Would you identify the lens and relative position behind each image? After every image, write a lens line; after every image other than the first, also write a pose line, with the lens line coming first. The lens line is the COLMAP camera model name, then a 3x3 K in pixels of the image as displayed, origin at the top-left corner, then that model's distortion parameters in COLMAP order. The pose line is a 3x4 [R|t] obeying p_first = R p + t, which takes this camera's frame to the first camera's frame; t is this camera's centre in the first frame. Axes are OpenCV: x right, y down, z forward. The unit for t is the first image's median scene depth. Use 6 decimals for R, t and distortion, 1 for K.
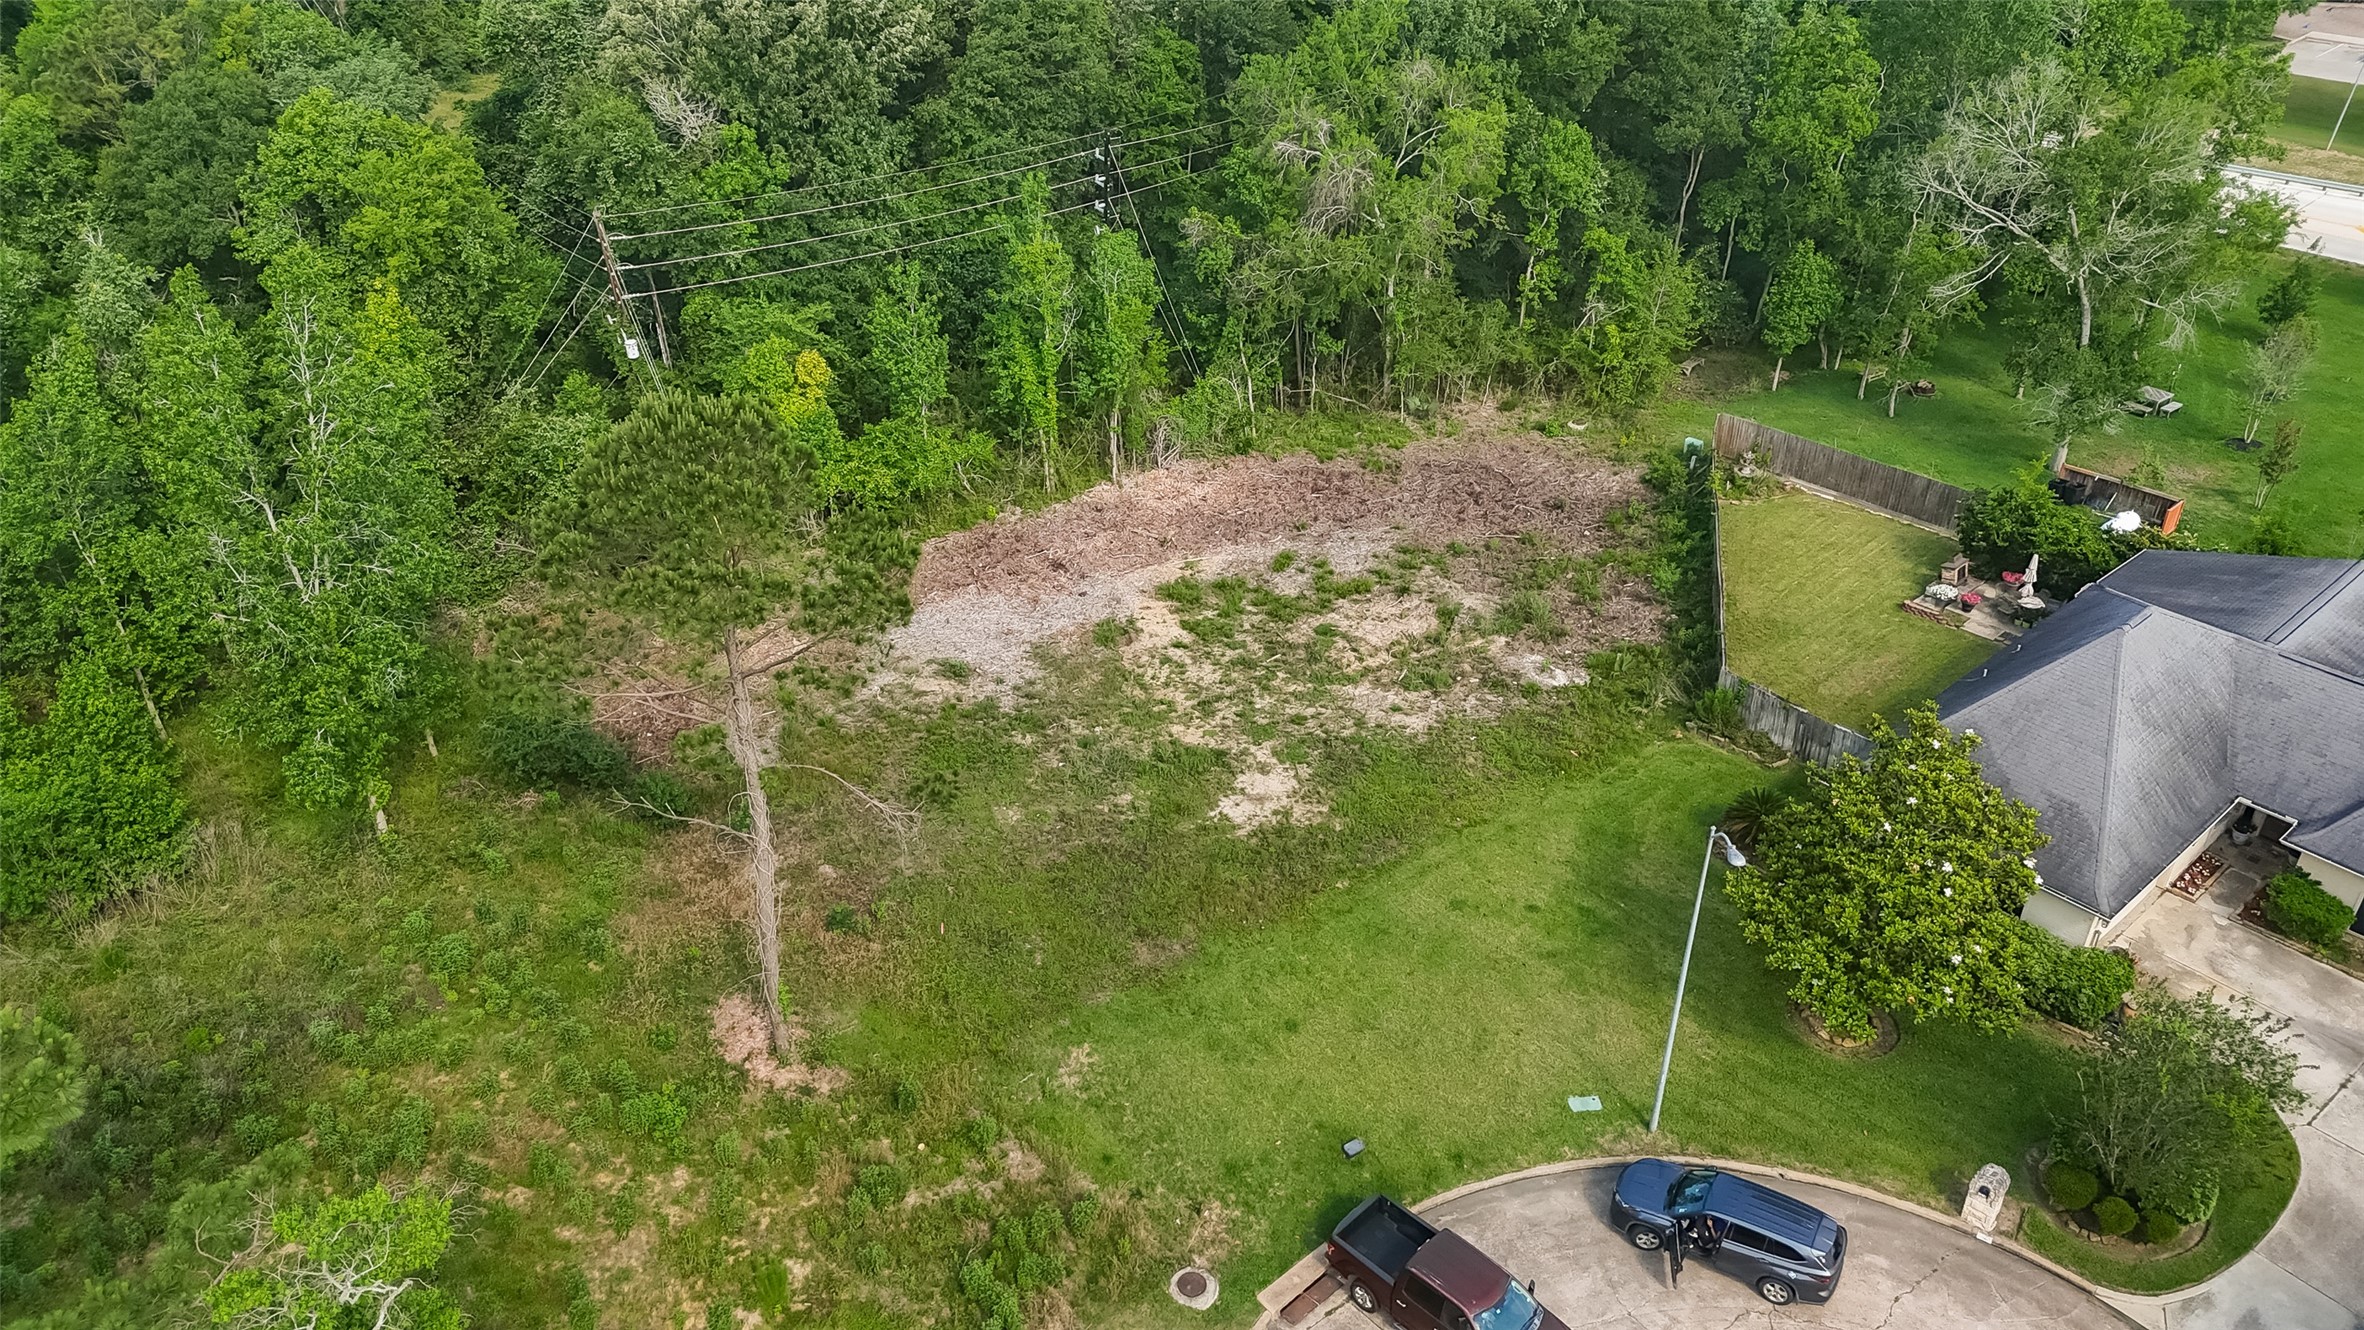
lens RADIAL K [[1729.1, 0, 1180.8], [0, 1729.1, 680.1], [0, 0, 1]] dist [0.082487, -0.073399]
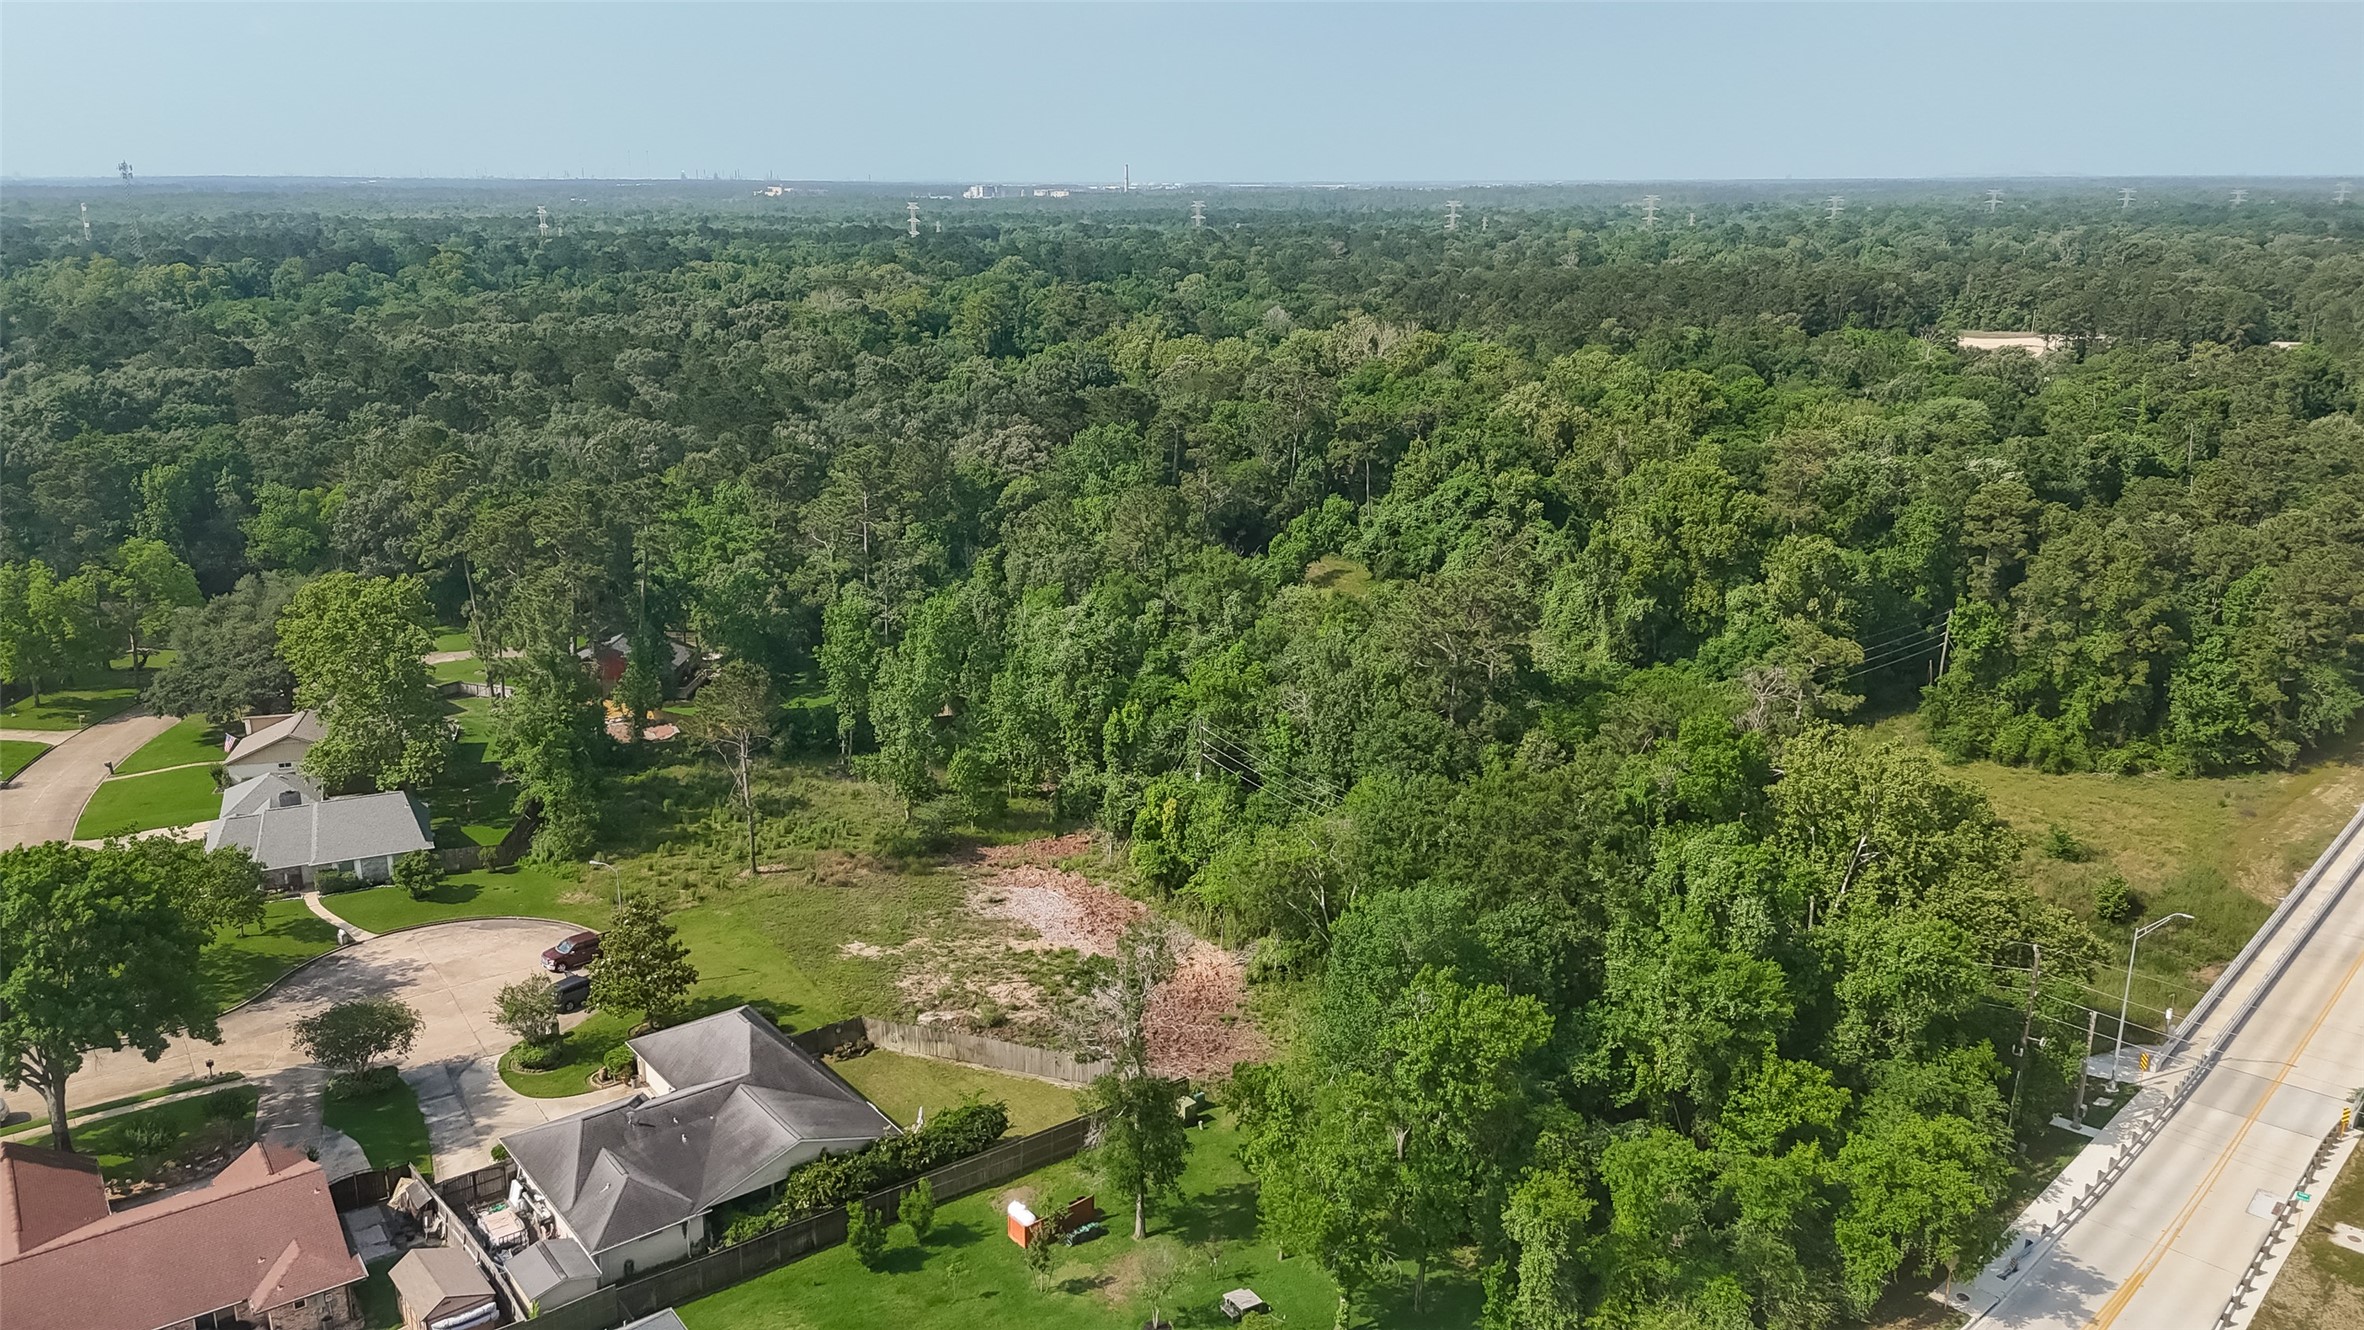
lens RADIAL K [[1729.1, 0, 1183.5], [0, 1729.1, 657.5], [0, 0, 1]] dist [0.082487, -0.073399]
pose [[-0.058510, 0.263806, -0.962800, 1.699314], [-0.536147, 0.805249, 0.253219, -0.842024], [0.842094, 0.531018, 0.094324, 0.719192]]
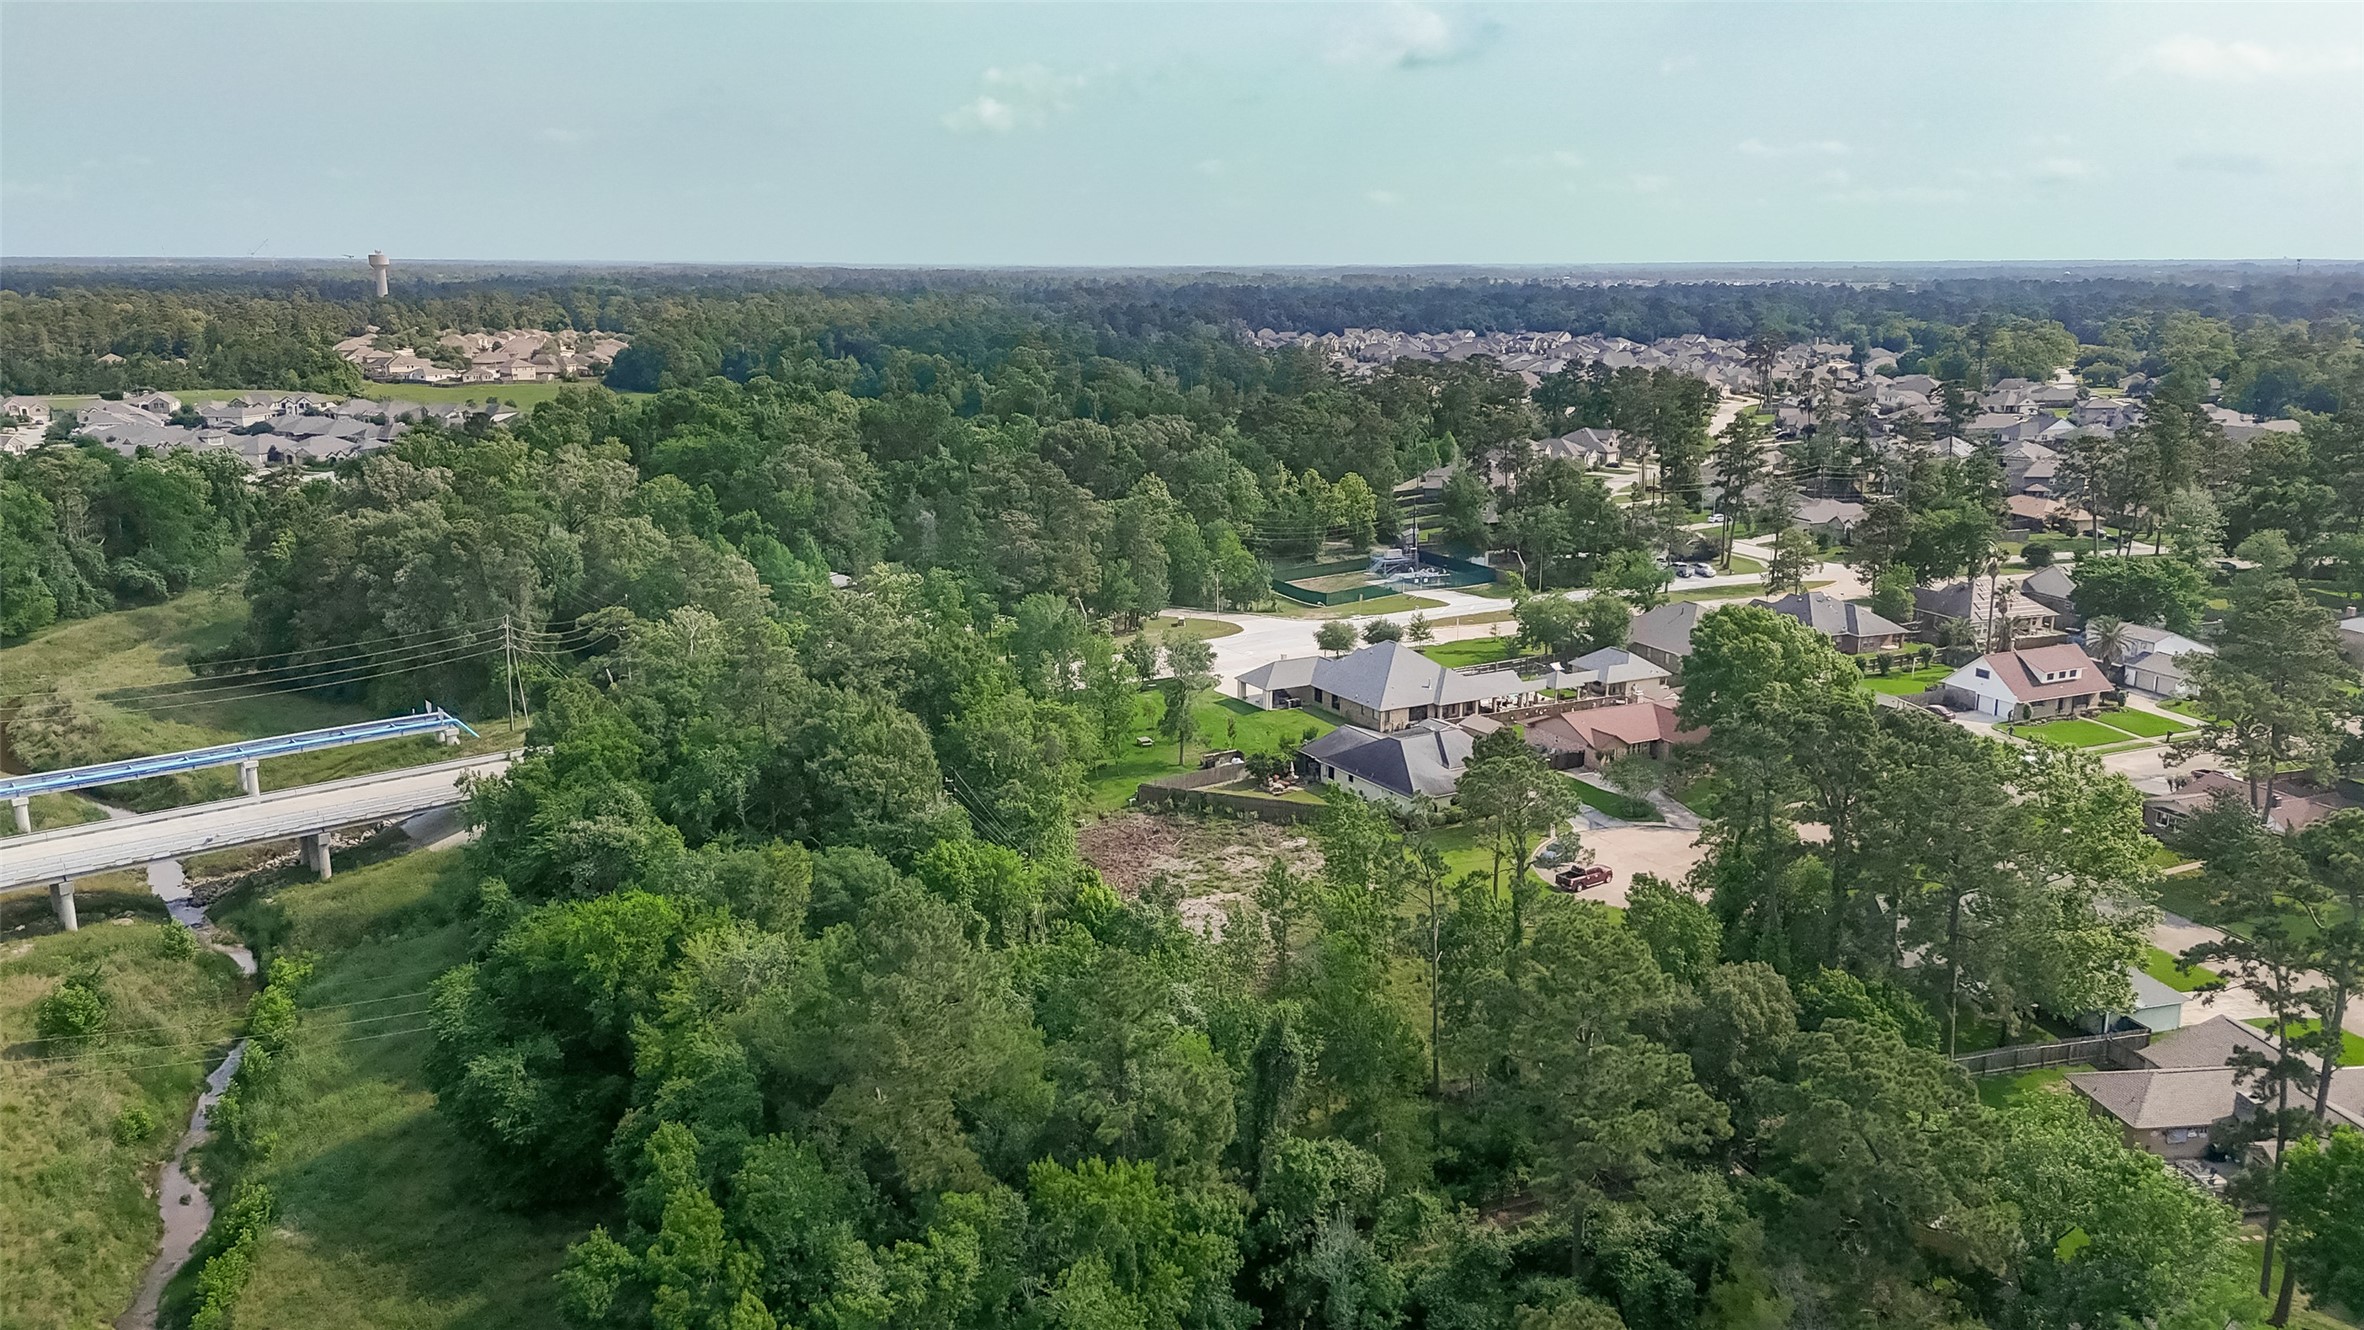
lens RADIAL K [[1729.1, 0, 1174.7], [0, 1729.1, 657.7], [0, 0, 1]] dist [0.082487, -0.073399]
pose [[0.194277, -0.220730, 0.955790, -2.082778], [0.527205, 0.845167, 0.088021, -0.518864], [-0.827231, 0.486797, 0.280567, 0.203044]]
